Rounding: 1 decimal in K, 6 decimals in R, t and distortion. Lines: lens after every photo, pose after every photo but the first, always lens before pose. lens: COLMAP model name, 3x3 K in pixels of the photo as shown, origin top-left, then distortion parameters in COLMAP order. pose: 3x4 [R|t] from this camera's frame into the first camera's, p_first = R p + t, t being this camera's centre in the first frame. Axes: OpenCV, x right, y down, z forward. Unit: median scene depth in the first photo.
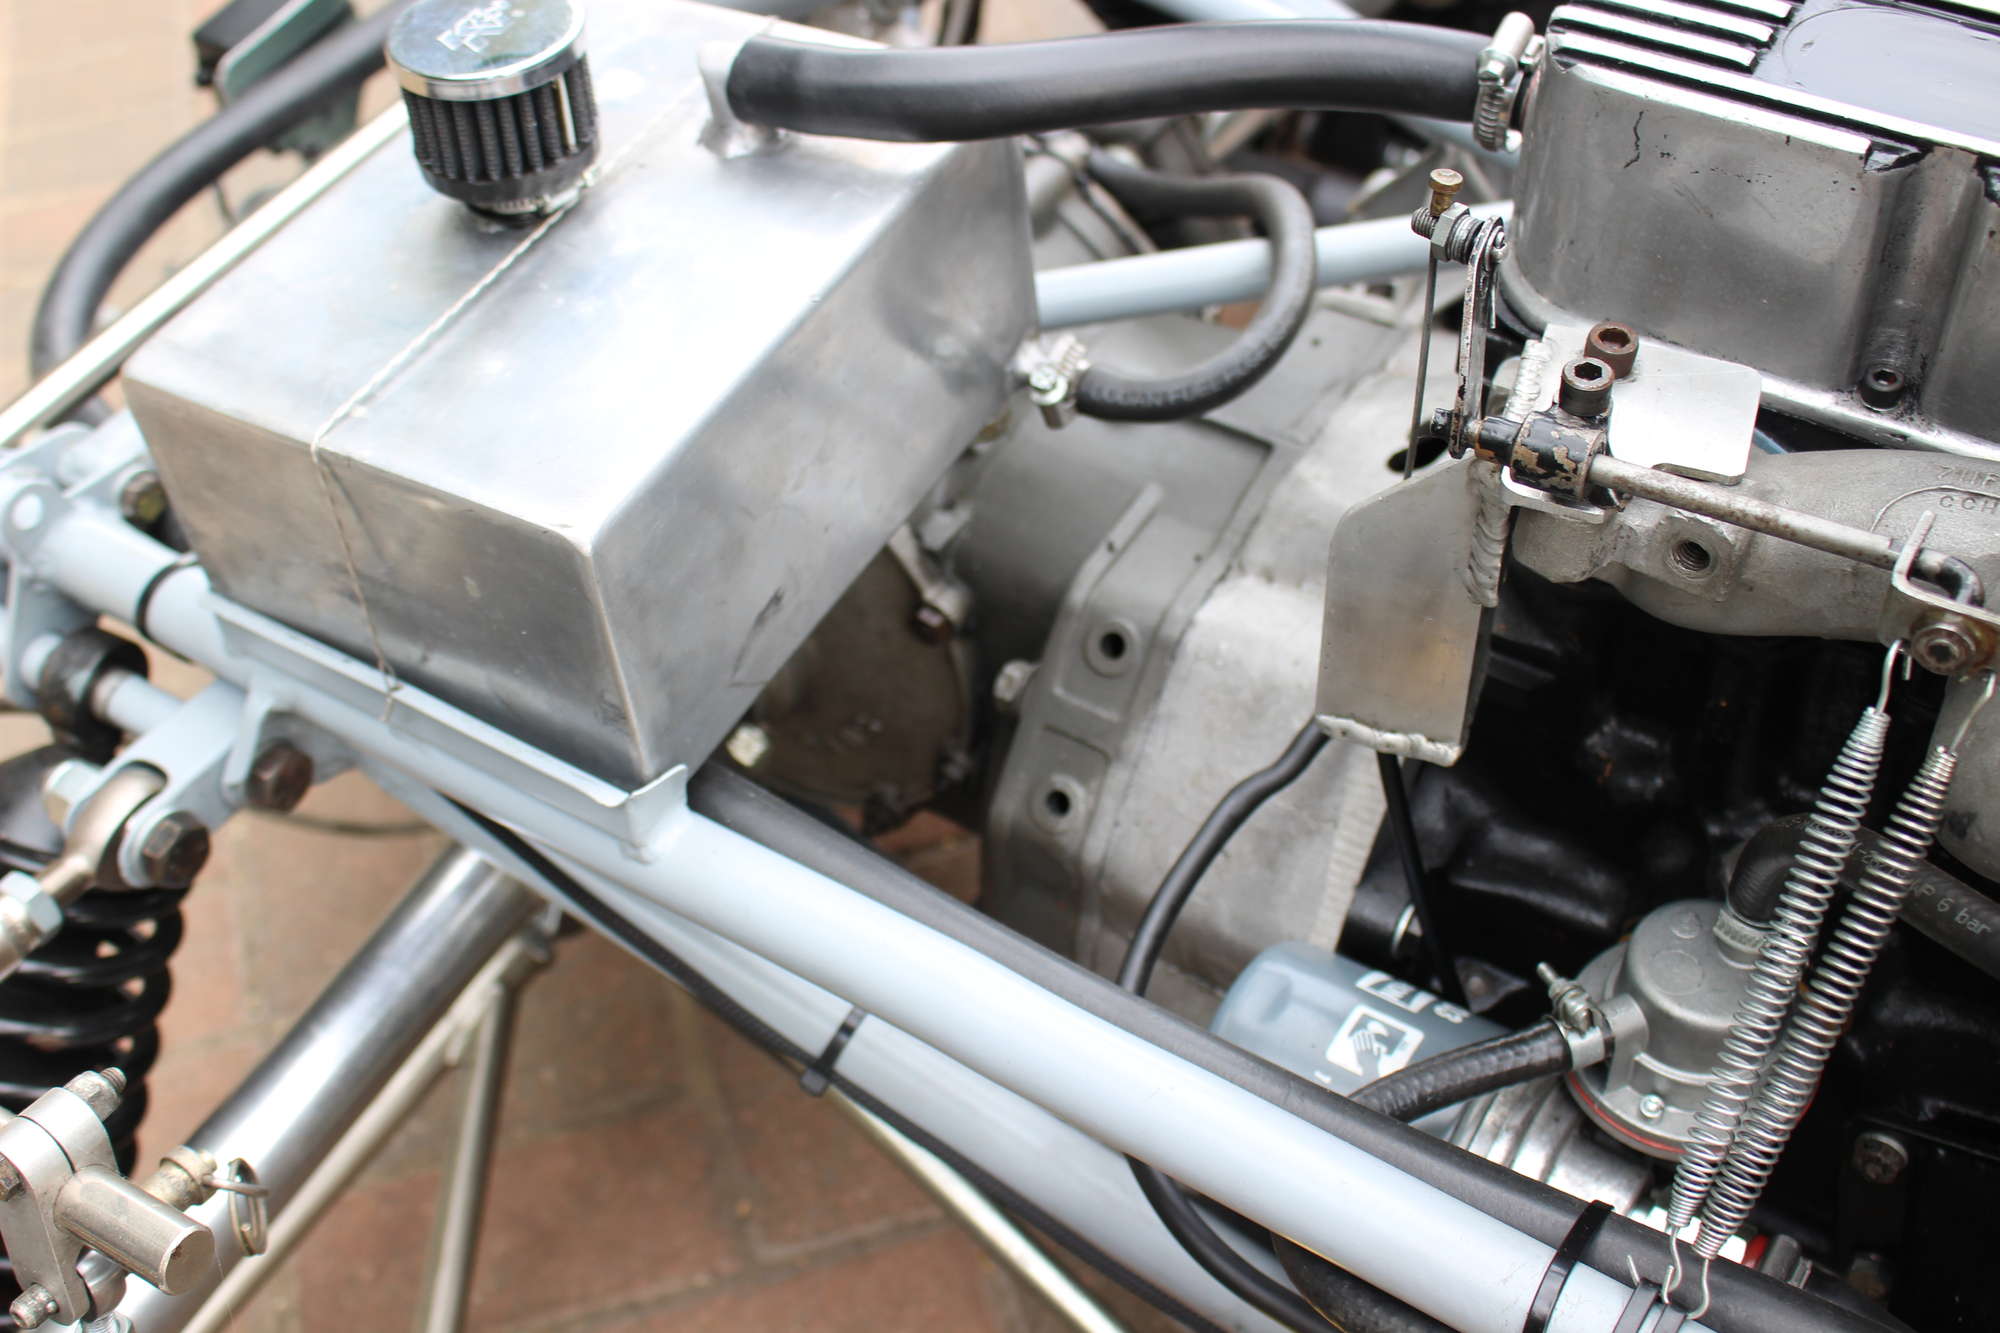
lens RADIAL K [[2378.4, 0, 992.4], [0, 2378.4, 657.5], [0, 0, 1]] dist [-0.098754, 0.000000]
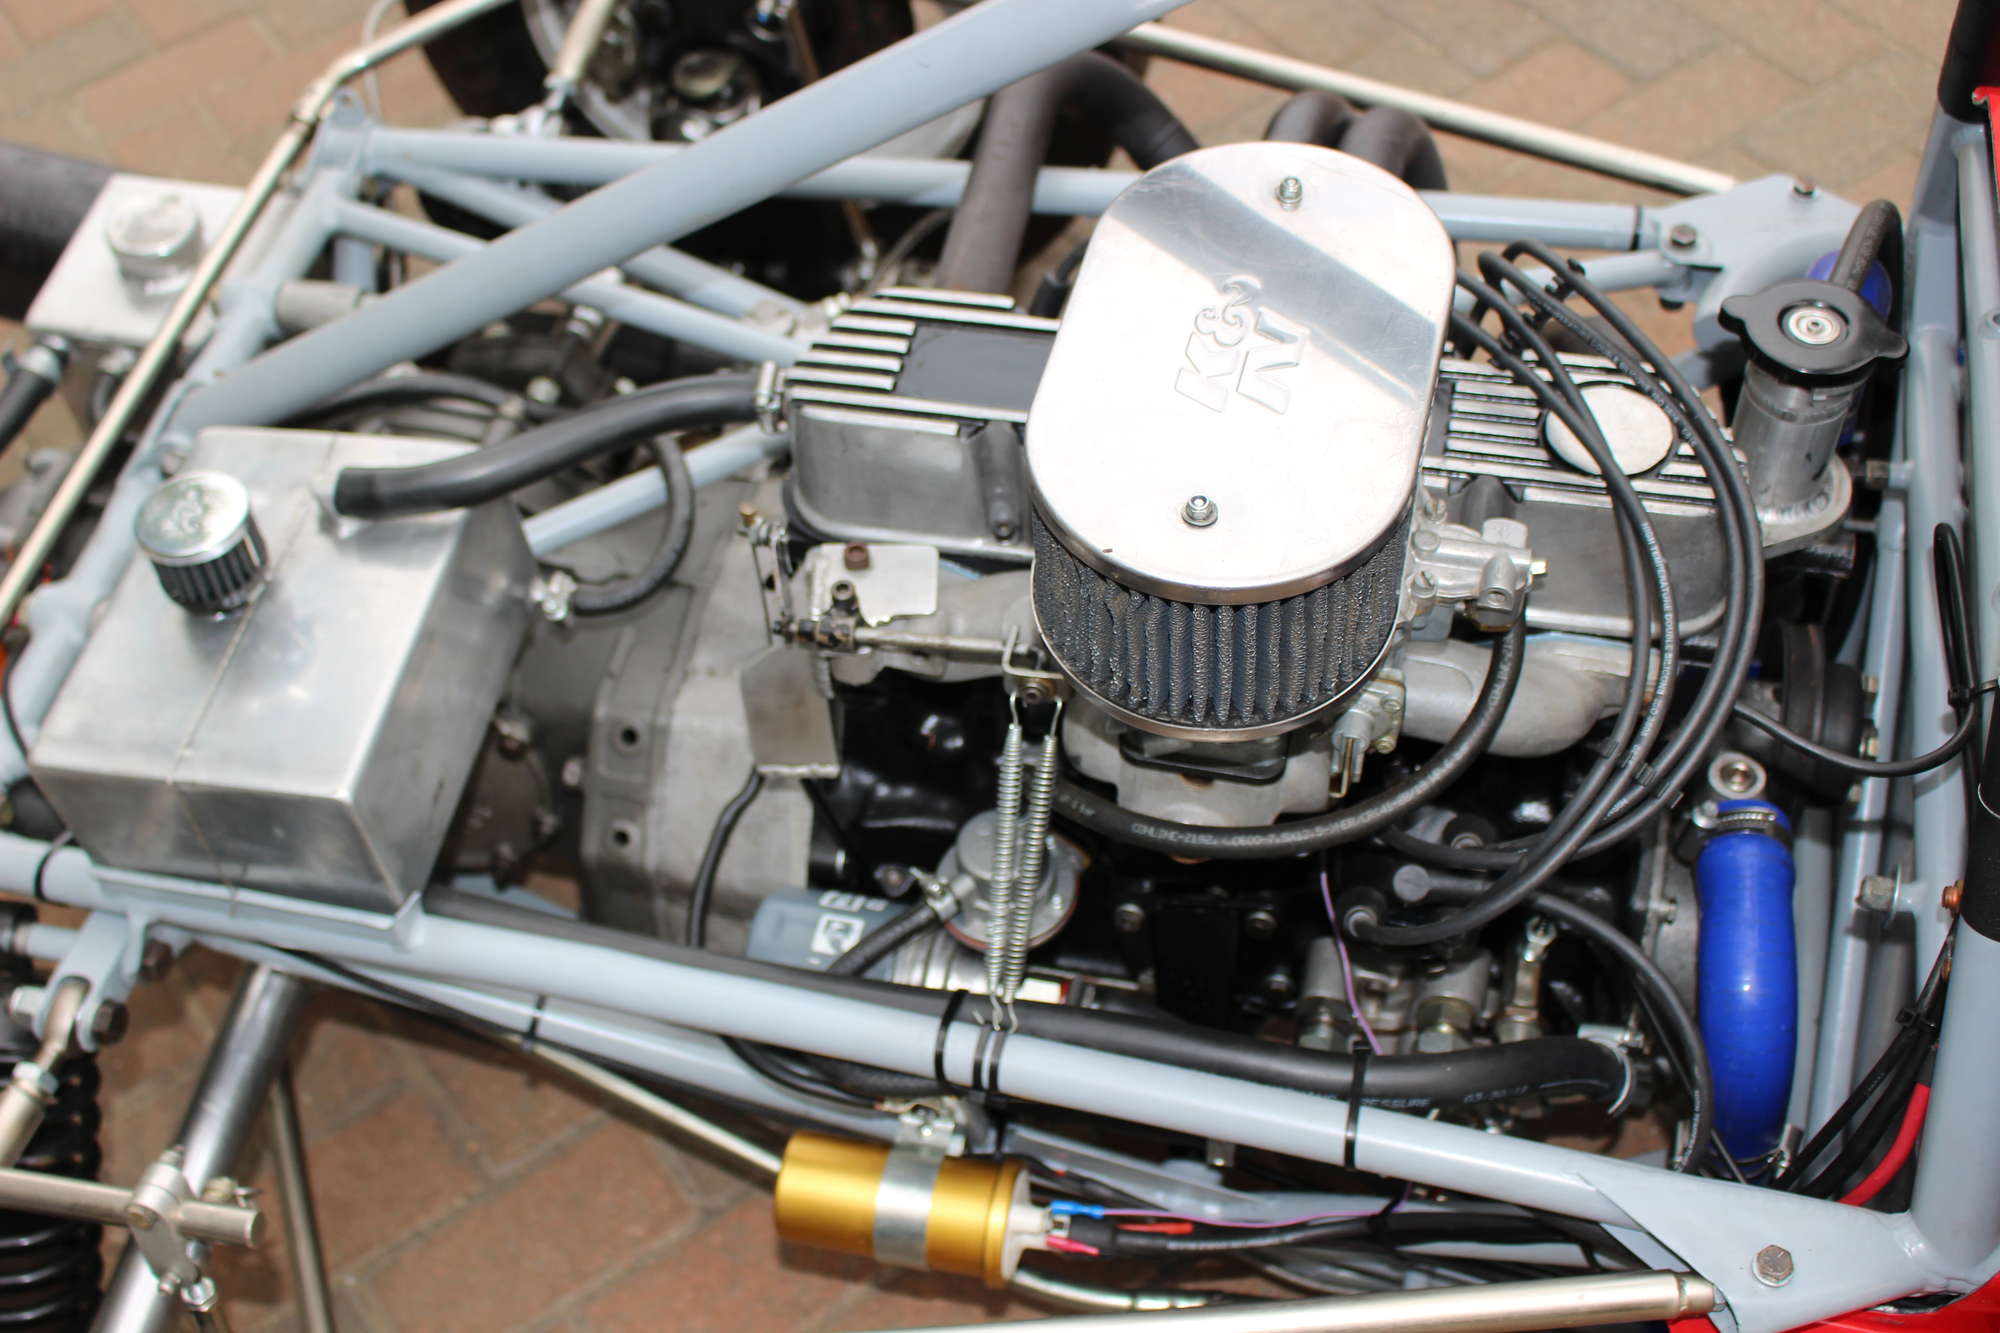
lens RADIAL K [[2378.4, 0, 1001.3], [0, 2378.4, 664.6], [0, 0, 1]] dist [-0.098754, 0.000000]
pose [[0.943888, -0.256837, 0.207631, -0.038857], [0.244335, 0.966027, 0.084221, -0.149153], [-0.222208, -0.028763, 0.974575, -0.740115]]
